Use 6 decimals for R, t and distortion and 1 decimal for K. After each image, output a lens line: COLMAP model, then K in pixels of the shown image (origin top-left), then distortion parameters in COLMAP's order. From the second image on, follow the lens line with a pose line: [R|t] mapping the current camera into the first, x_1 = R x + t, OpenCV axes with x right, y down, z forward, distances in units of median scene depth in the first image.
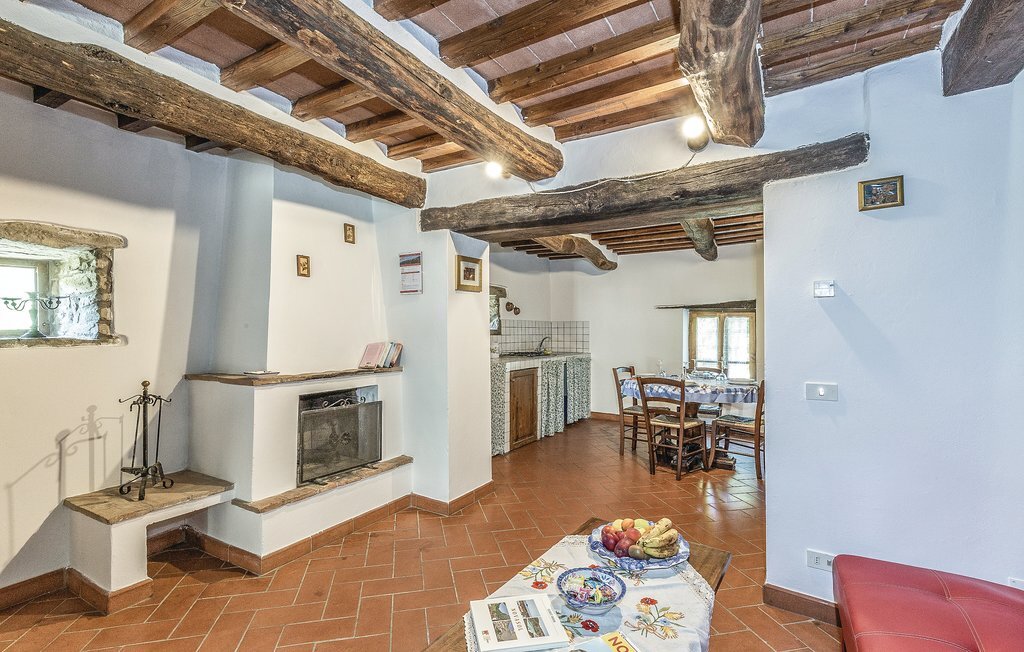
lens RADIAL K [[447.4, 0, 492.2], [0, 447.4, 325.3], [0, 0, 1]] dist [-0.001765, -0.000122]
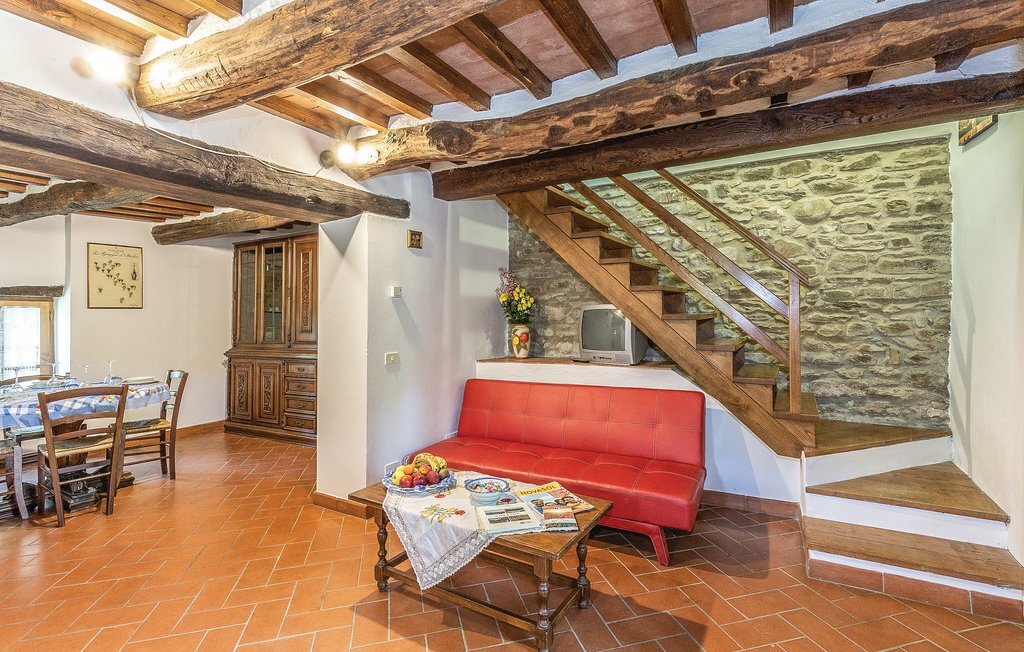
lens RADIAL K [[493.8, 0, 513.3], [0, 493.8, 316.4], [0, 0, 1]] dist [0.001653, 0.000199]
pose [[-0.047526, -0.003008, 0.998865, -0.321034], [0.006218, 0.999975, 0.003307, -0.000288], [-0.998851, 0.006368, -0.047506, 0.215433]]
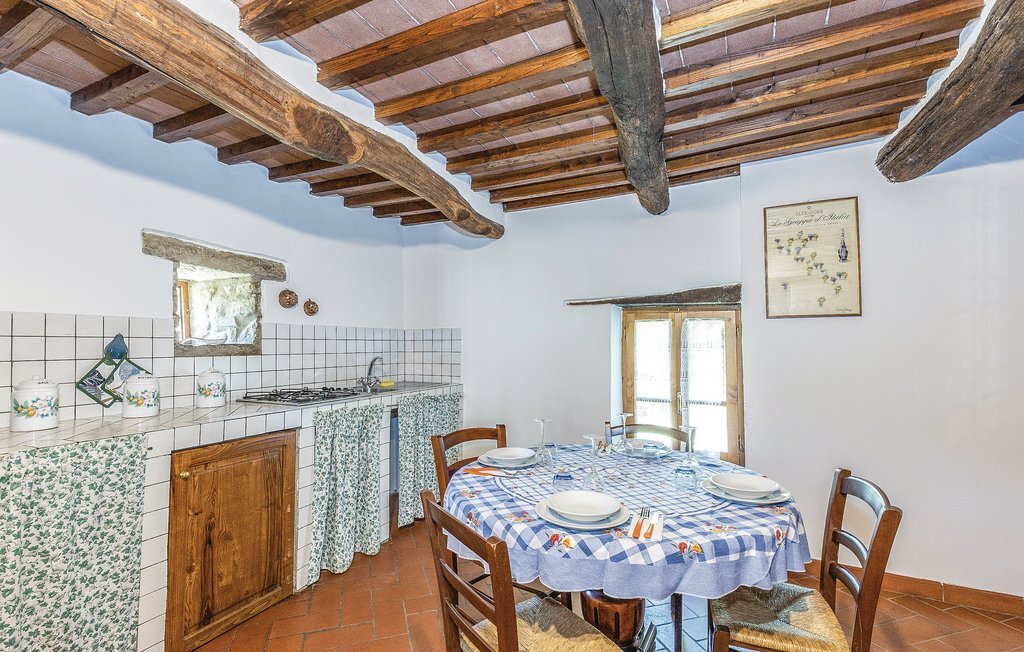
lens RADIAL K [[493.8, 0, 513.7], [0, 493.8, 329.0], [0, 0, 1]] dist [0.001653, 0.000199]
pose [[0.985163, 0.000930, 0.171621, 0.218258], [0.002436, 0.999809, -0.019399, 0.004643], [-0.171606, 0.019529, 0.984972, 0.451150]]
